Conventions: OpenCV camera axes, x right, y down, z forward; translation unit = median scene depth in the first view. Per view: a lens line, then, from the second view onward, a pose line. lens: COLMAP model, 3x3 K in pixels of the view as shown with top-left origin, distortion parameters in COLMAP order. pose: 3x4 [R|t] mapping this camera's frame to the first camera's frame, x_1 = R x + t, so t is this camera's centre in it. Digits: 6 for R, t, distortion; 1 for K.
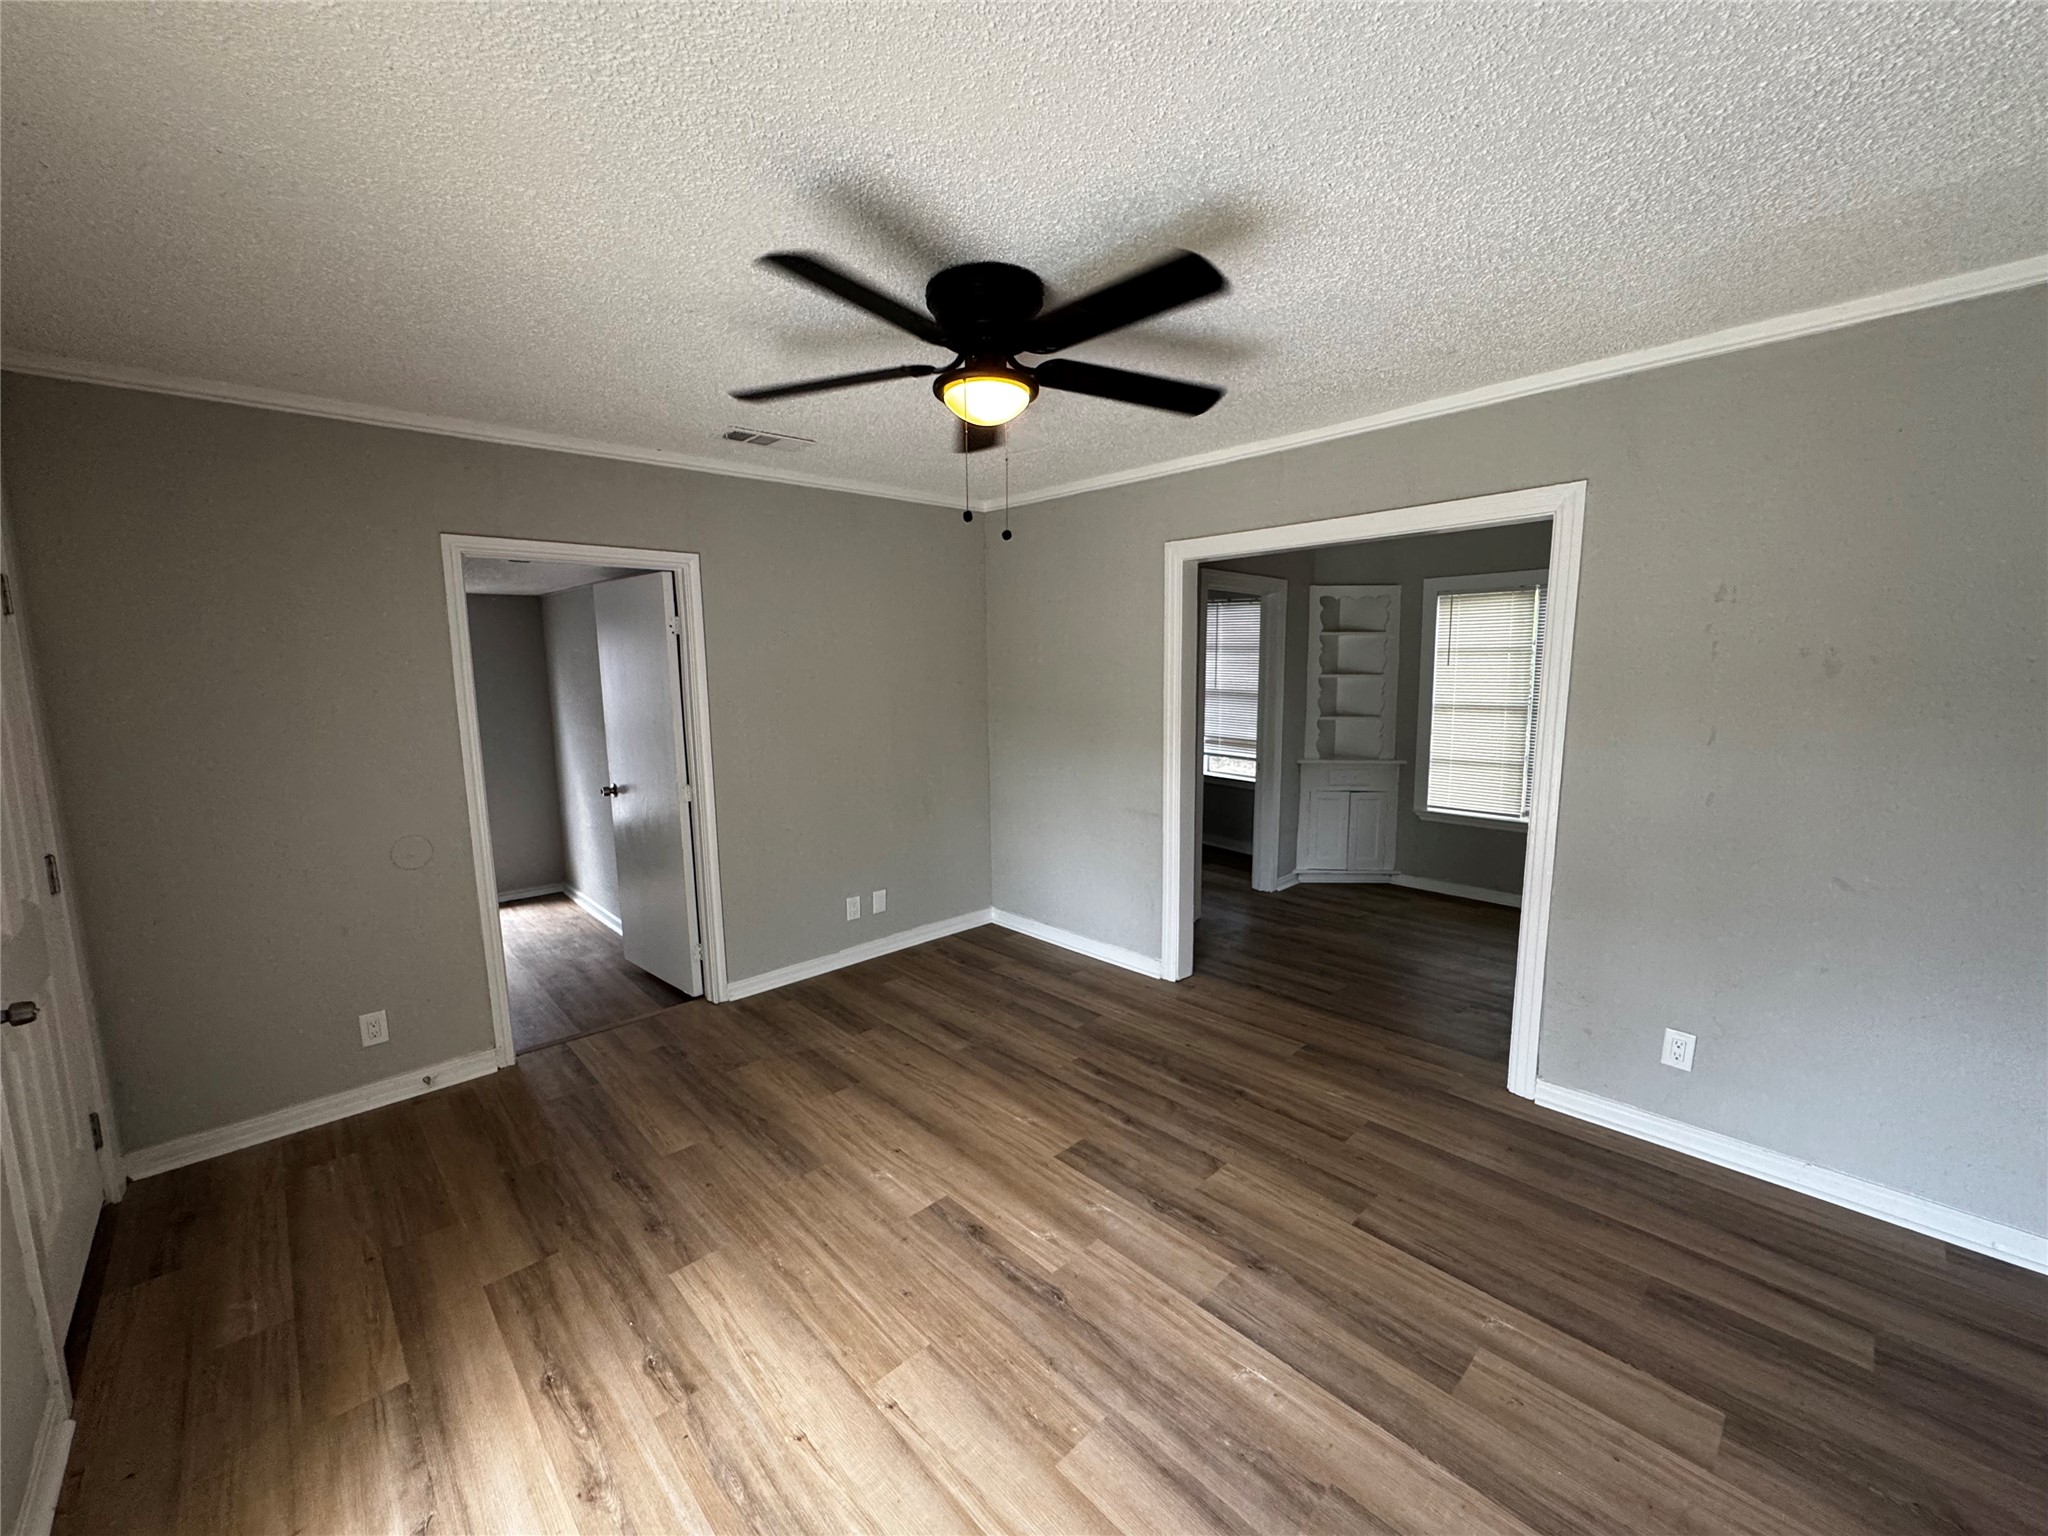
lens RADIAL K [[819.1, 0, 1024.7], [0, 819.1, 769.8], [0, 0, 1]] dist [-0.003209, 0.000561]
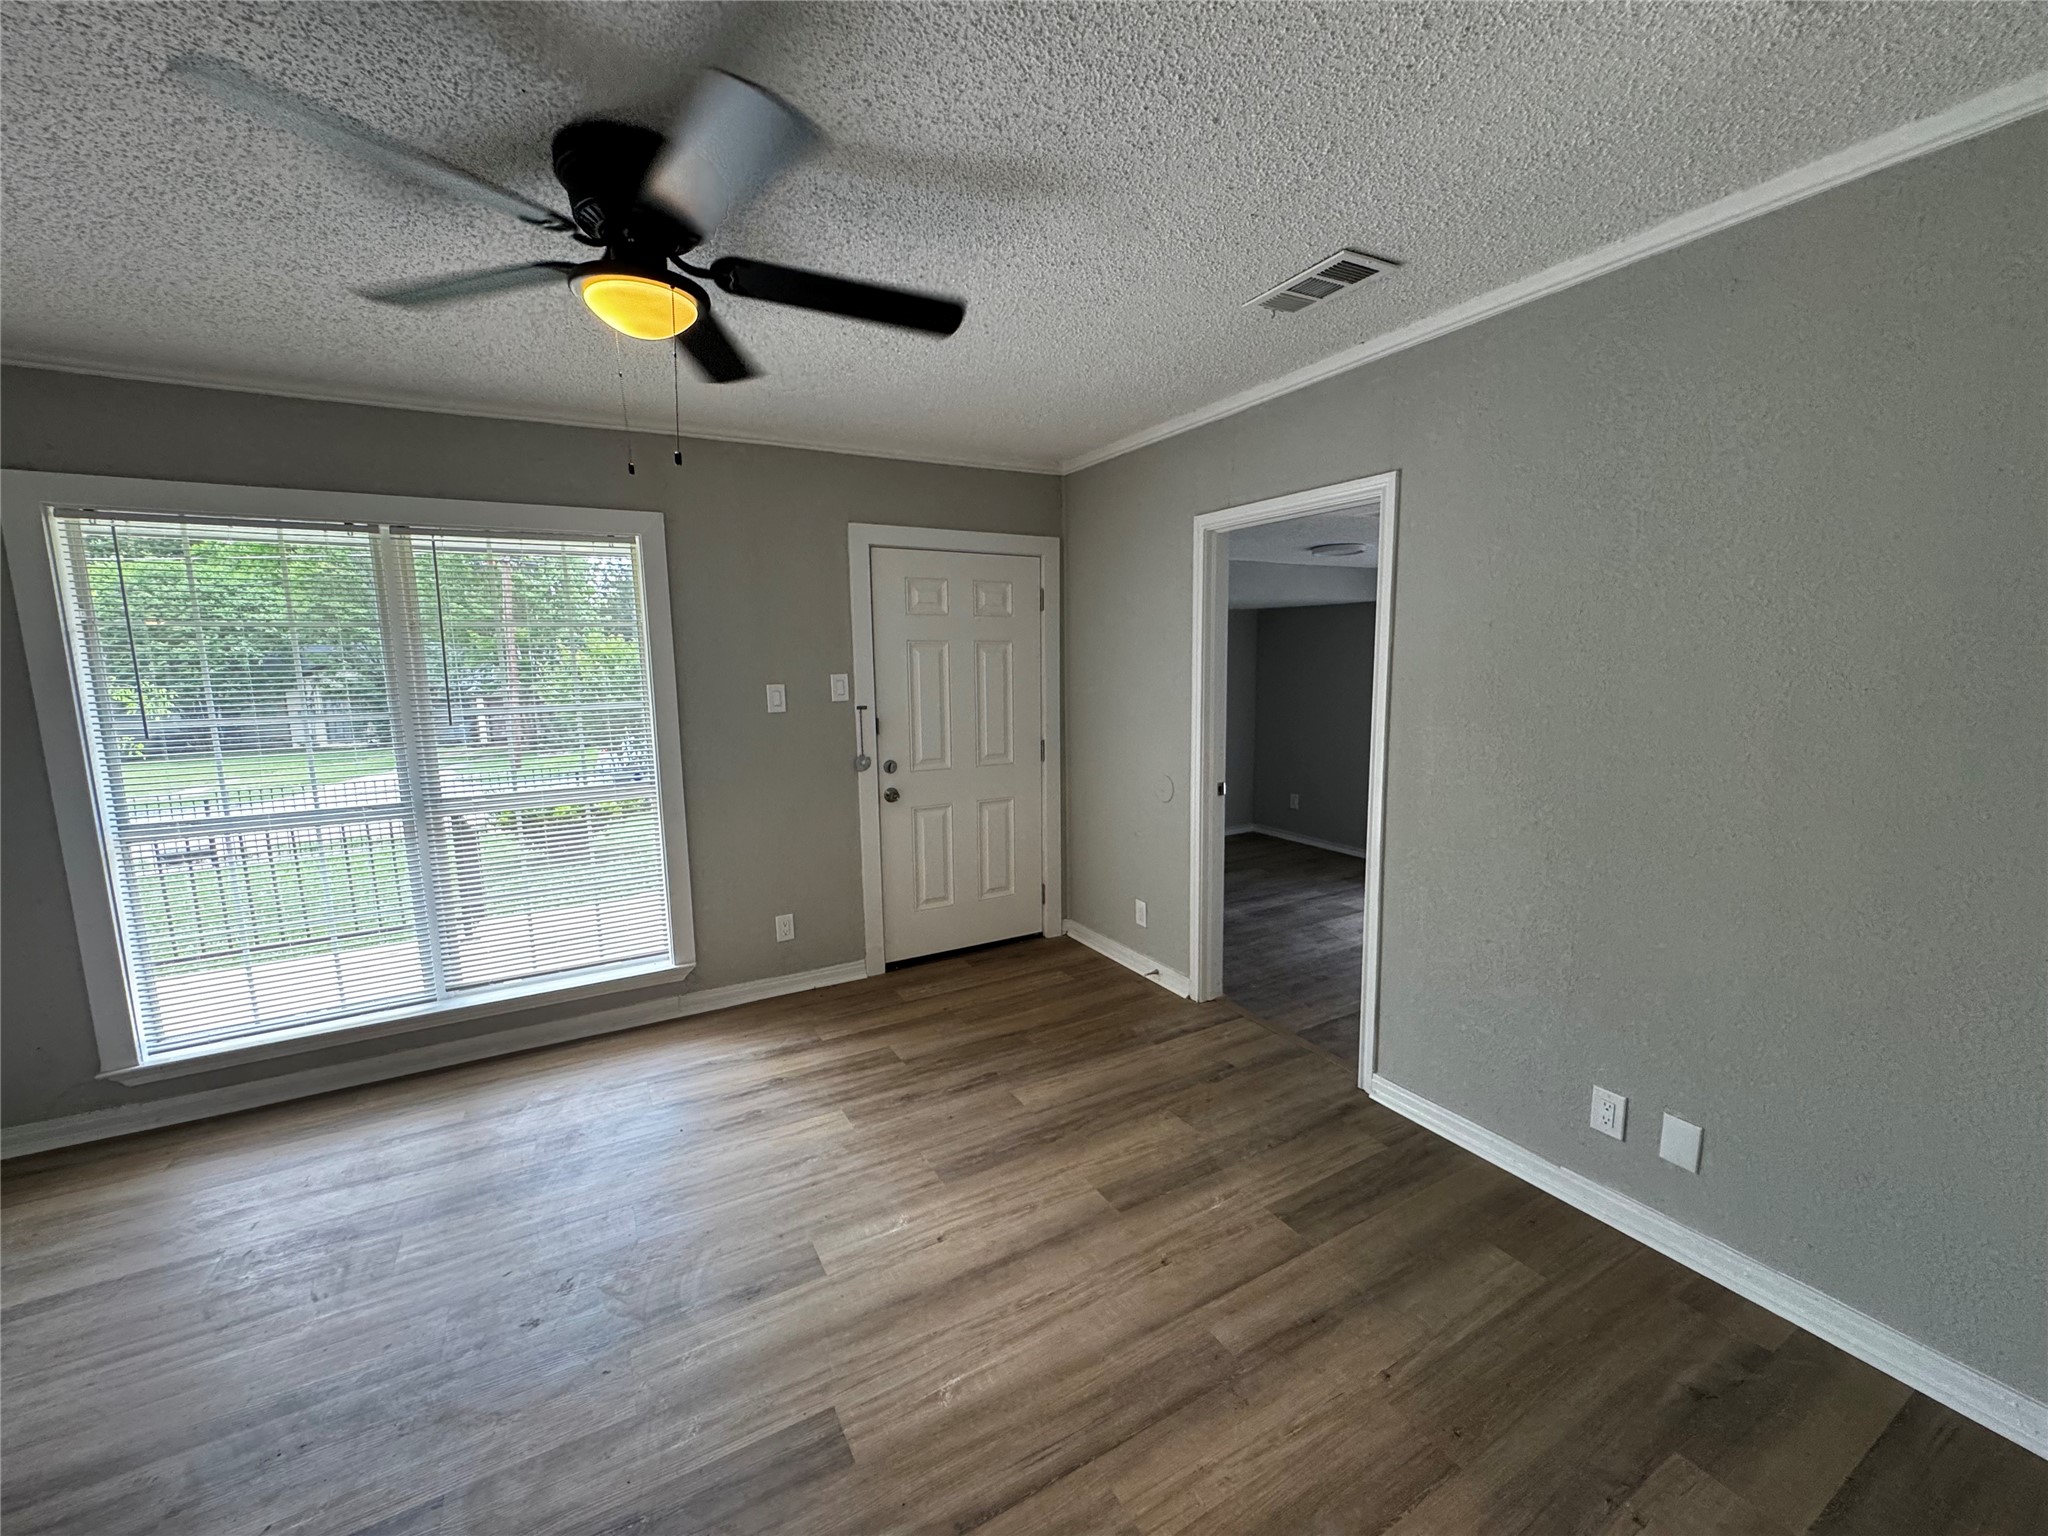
lens RADIAL K [[819.1, 0, 1024.9], [0, 819.1, 767.6], [0, 0, 1]] dist [-0.003209, 0.000561]
pose [[-0.240280, 0.149612, -0.959105, 0.560268], [-0.111158, 0.977310, 0.180300, -0.151507], [0.964318, 0.149935, -0.218198, 1.260821]]
